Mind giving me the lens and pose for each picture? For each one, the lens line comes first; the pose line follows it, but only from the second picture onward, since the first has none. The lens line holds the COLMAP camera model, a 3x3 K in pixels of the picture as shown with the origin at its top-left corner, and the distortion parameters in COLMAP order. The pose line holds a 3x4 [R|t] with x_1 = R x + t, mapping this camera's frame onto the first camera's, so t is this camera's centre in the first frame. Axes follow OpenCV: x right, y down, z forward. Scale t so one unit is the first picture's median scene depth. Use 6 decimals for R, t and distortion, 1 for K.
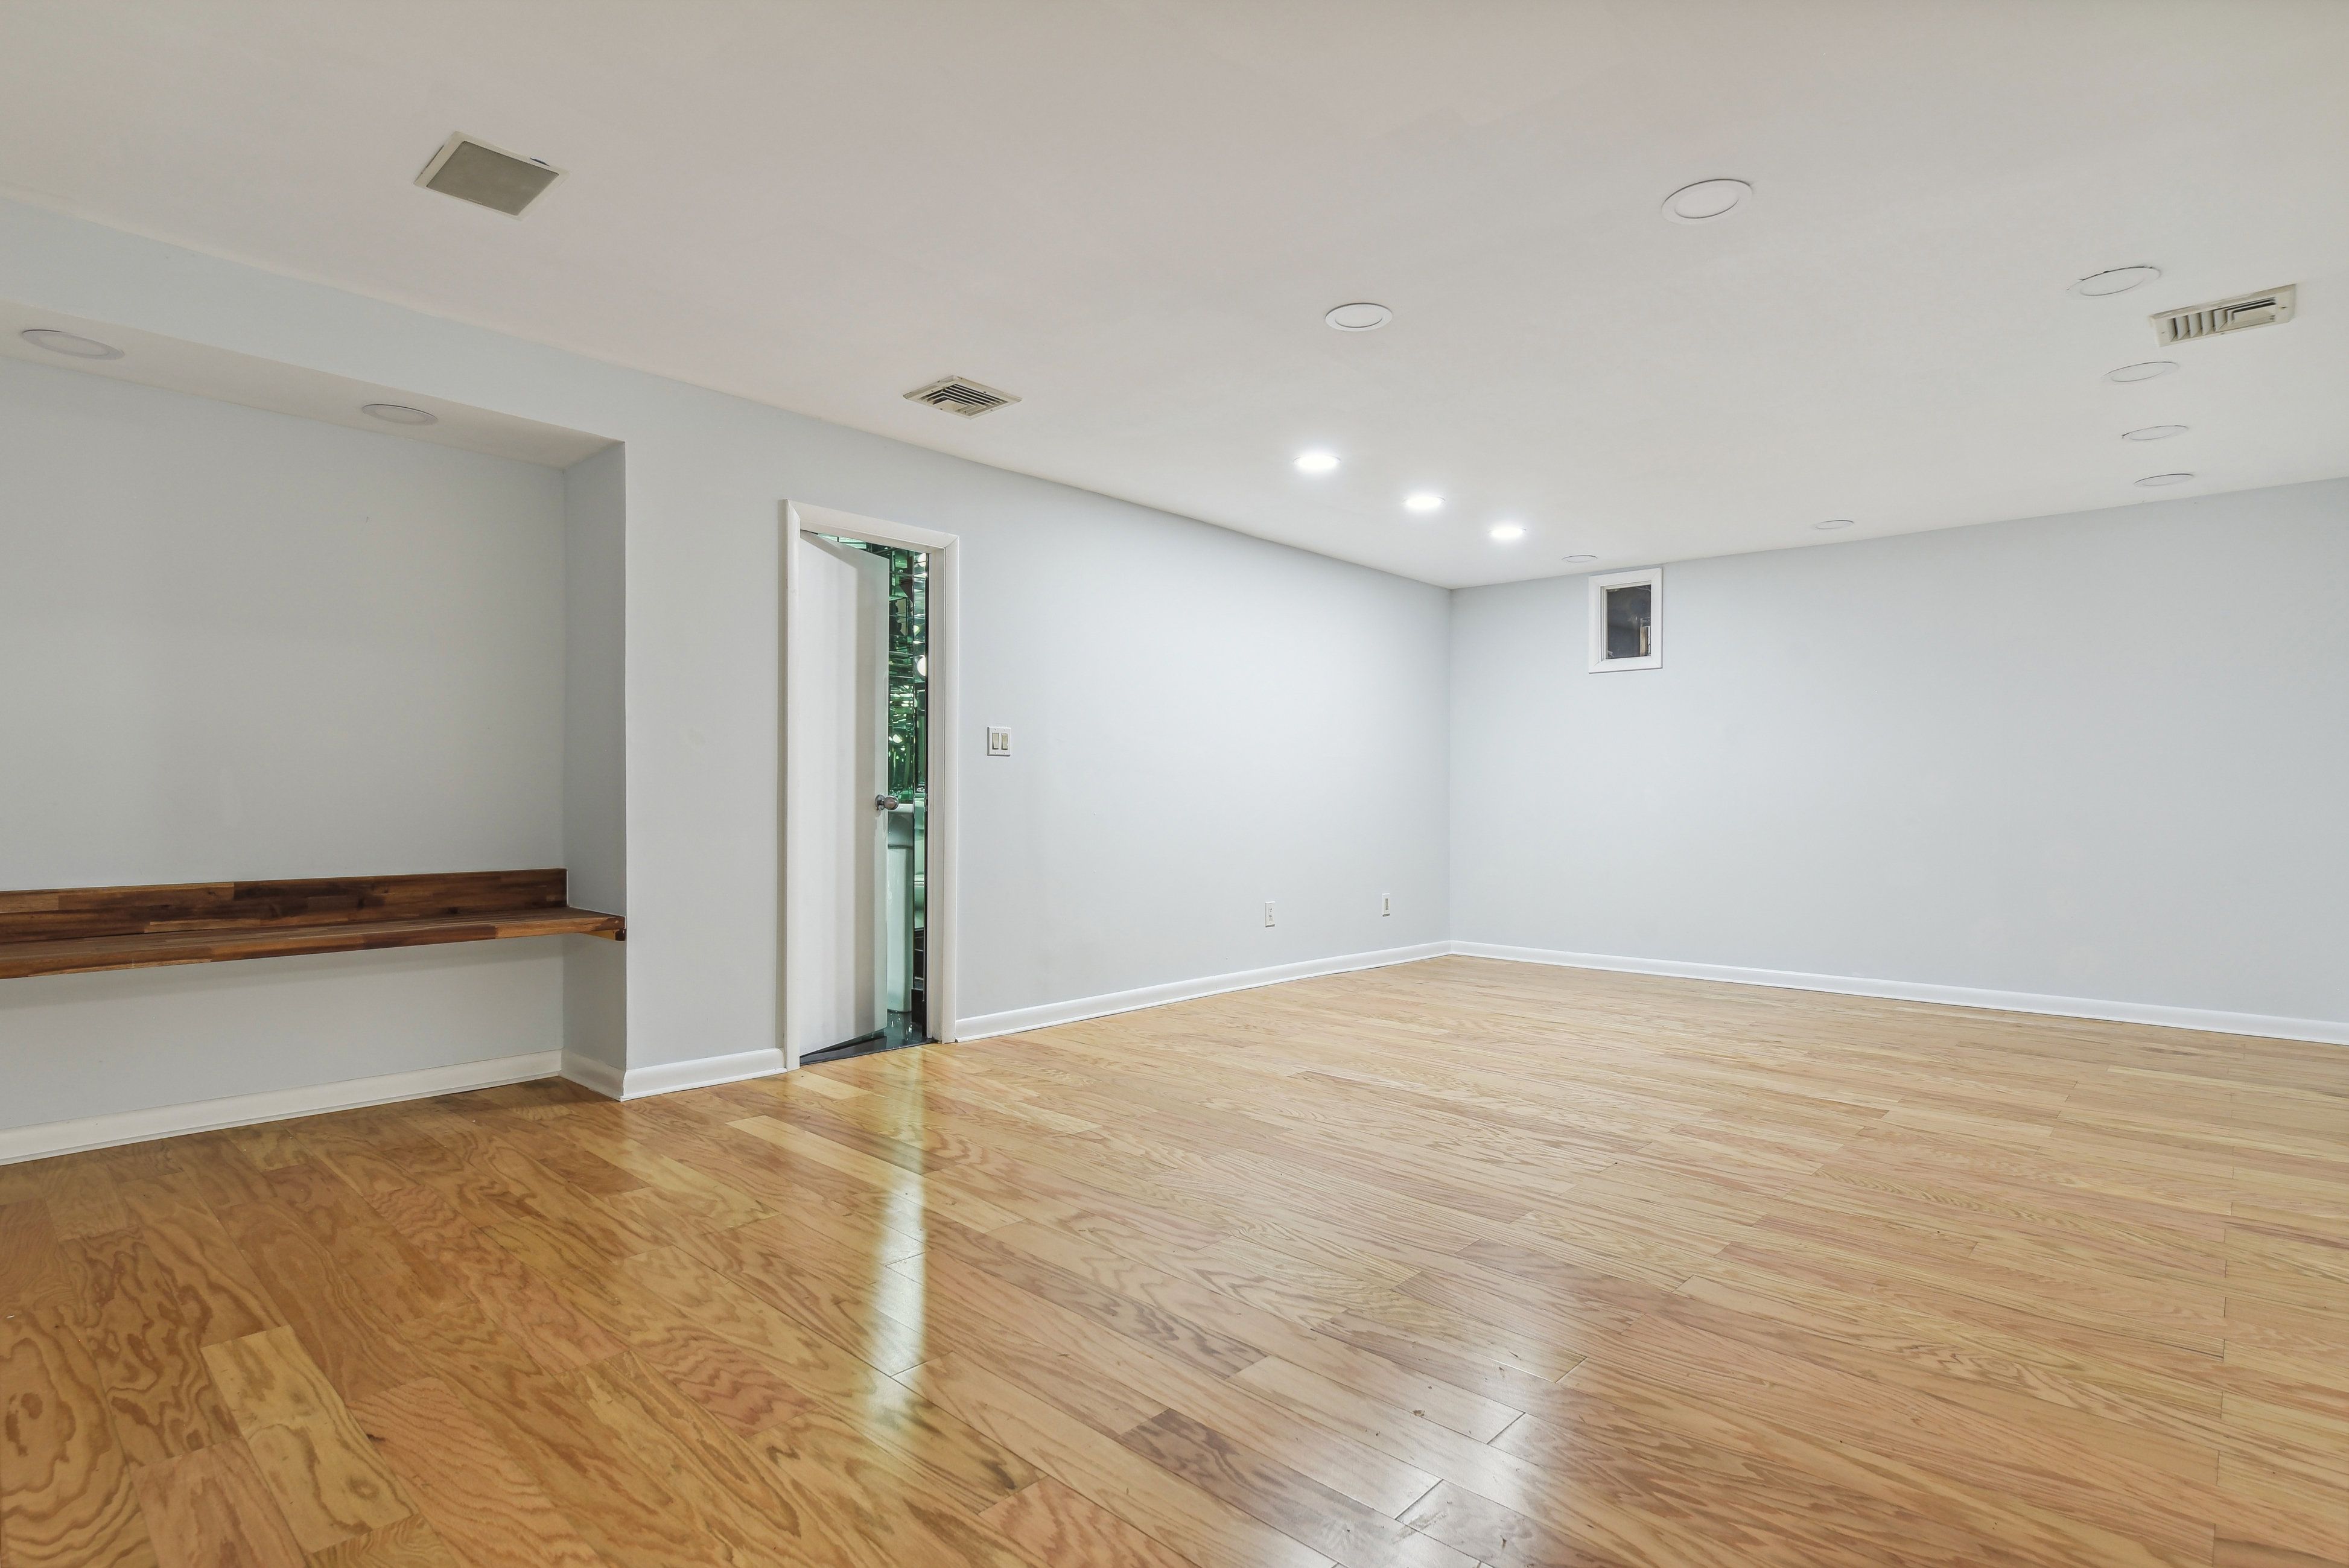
lens RADIAL K [[1163.0, 0, 1161.8], [0, 1163.0, 788.7], [0, 0, 1]] dist [-0.002027, -0.001928]
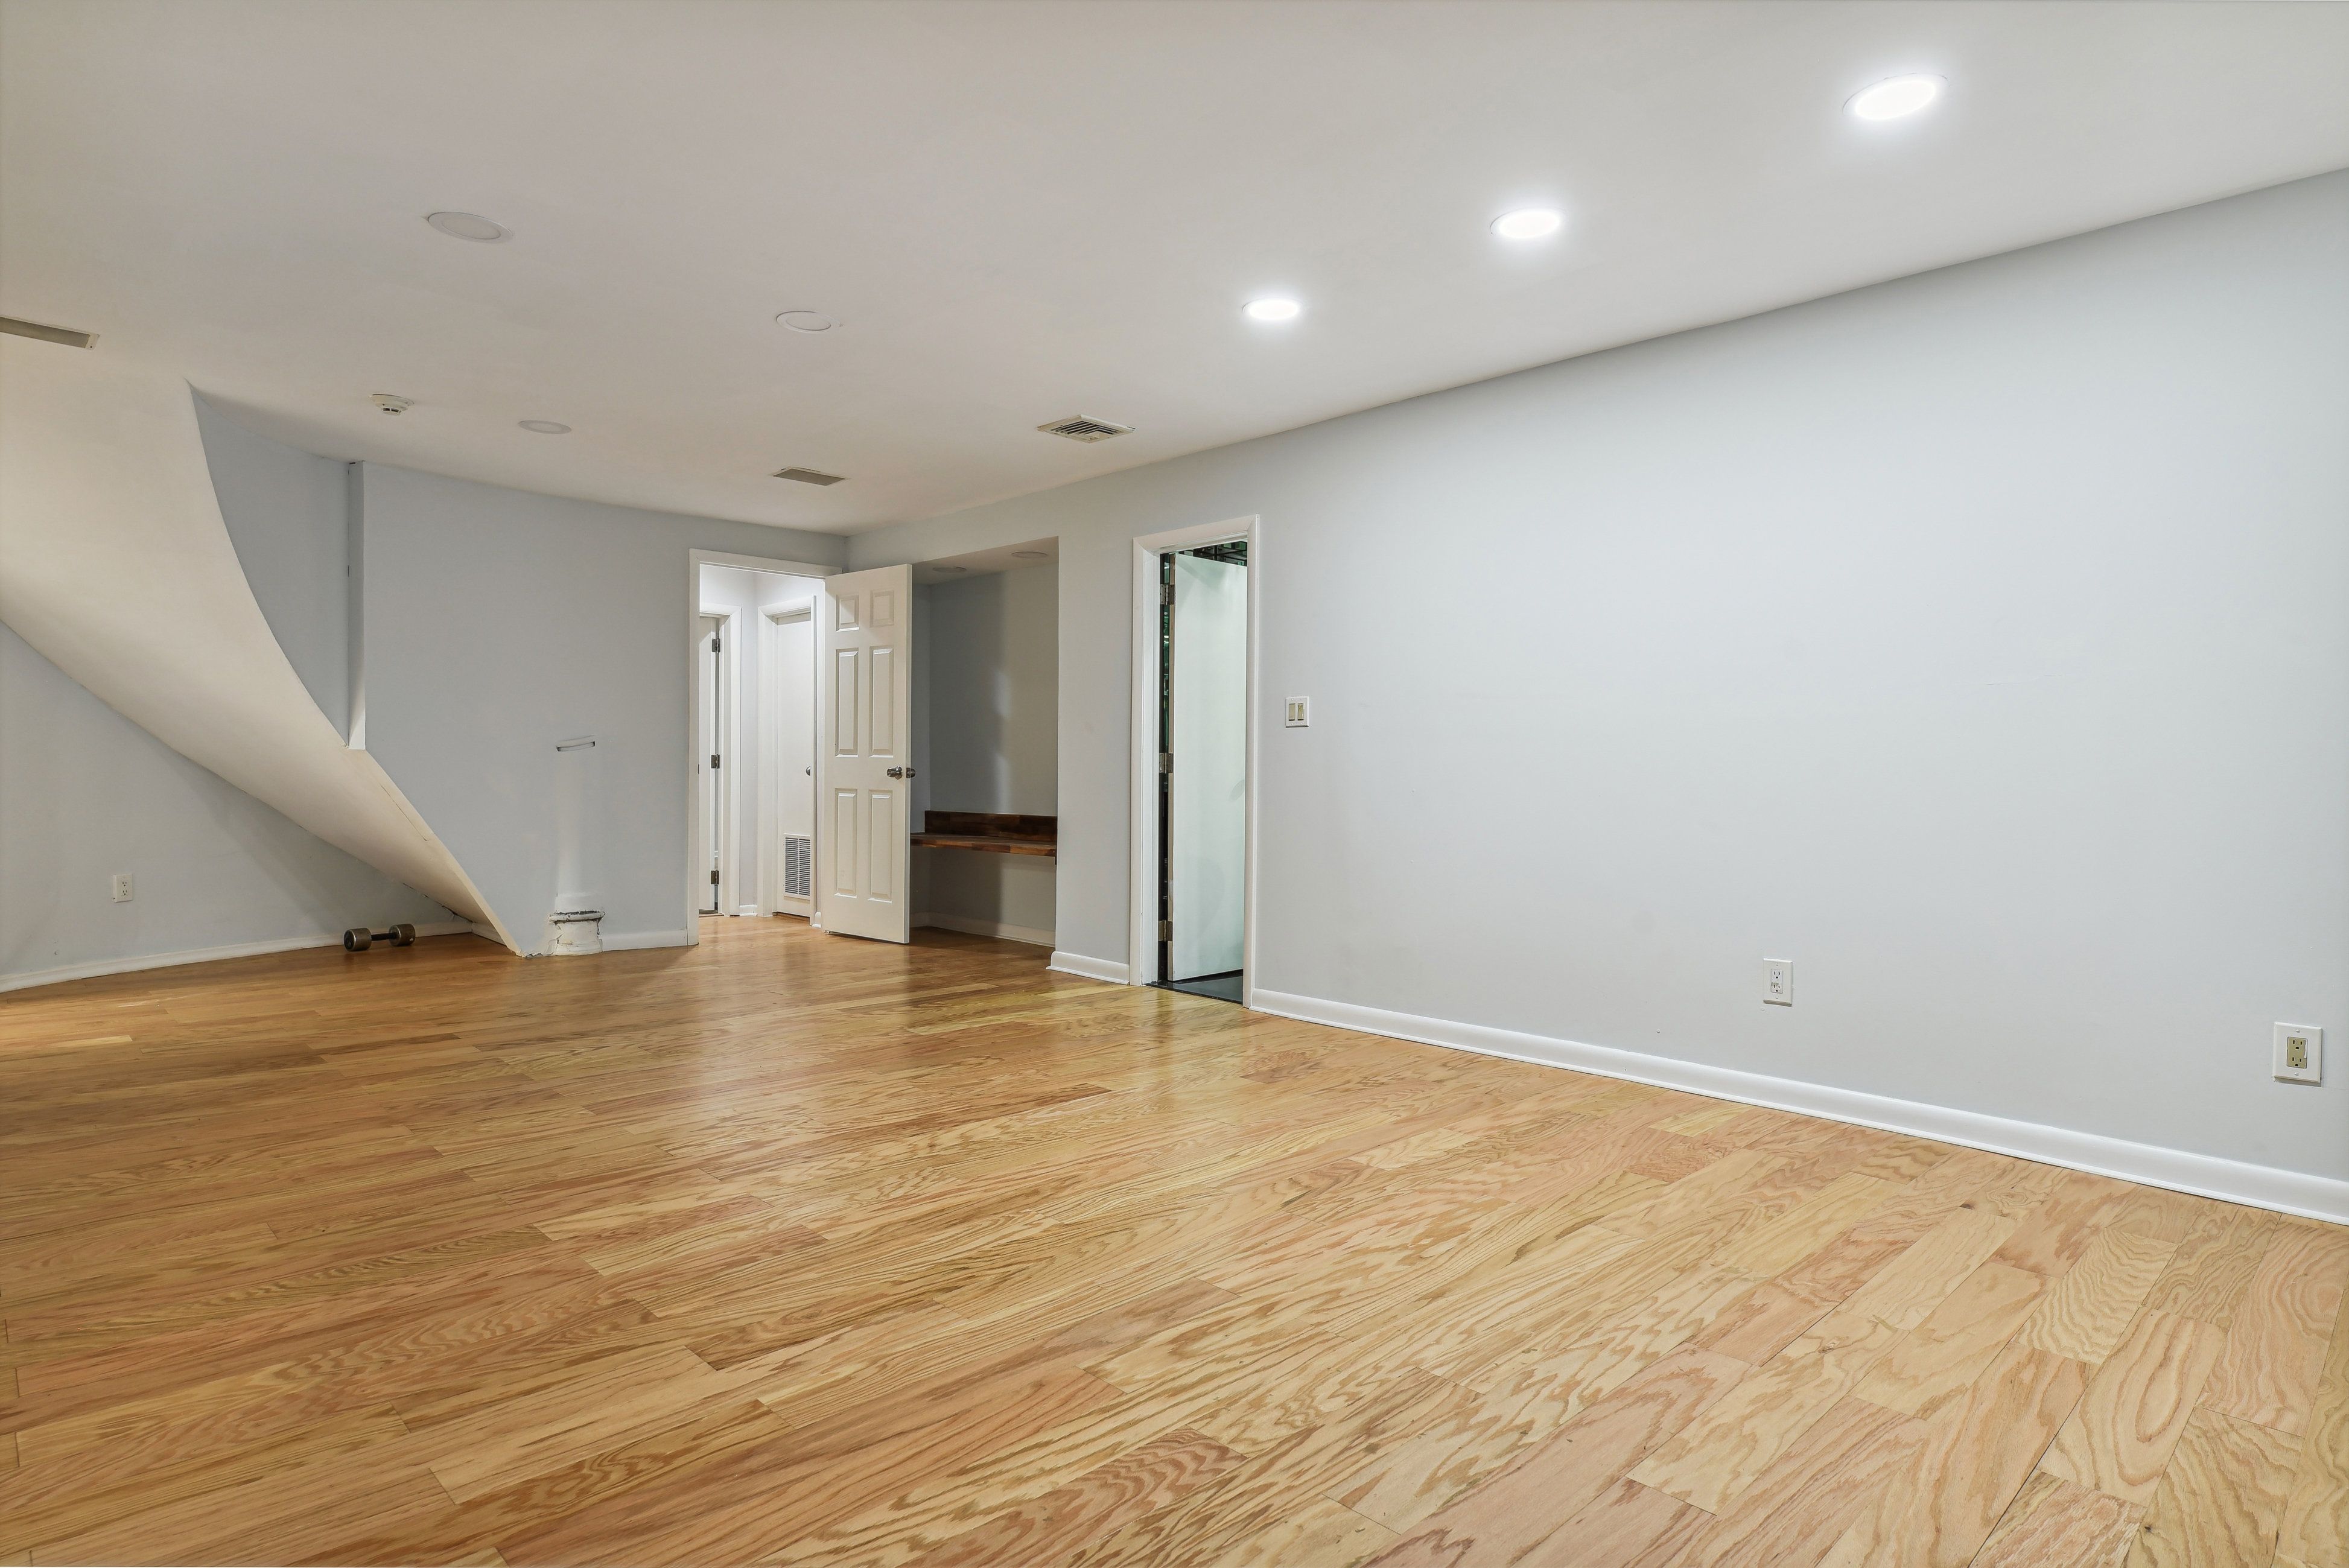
lens RADIAL K [[1241.0, 0, 1163.2], [0, 1241.0, 780.3], [0, 0, 1]] dist [0.001815, 0.002936]
pose [[-0.037768, 0.002900, -0.999282, 1.319665], [-0.003259, 0.999990, 0.003026, 0.018935], [0.999281, 0.003371, -0.037758, 1.380821]]
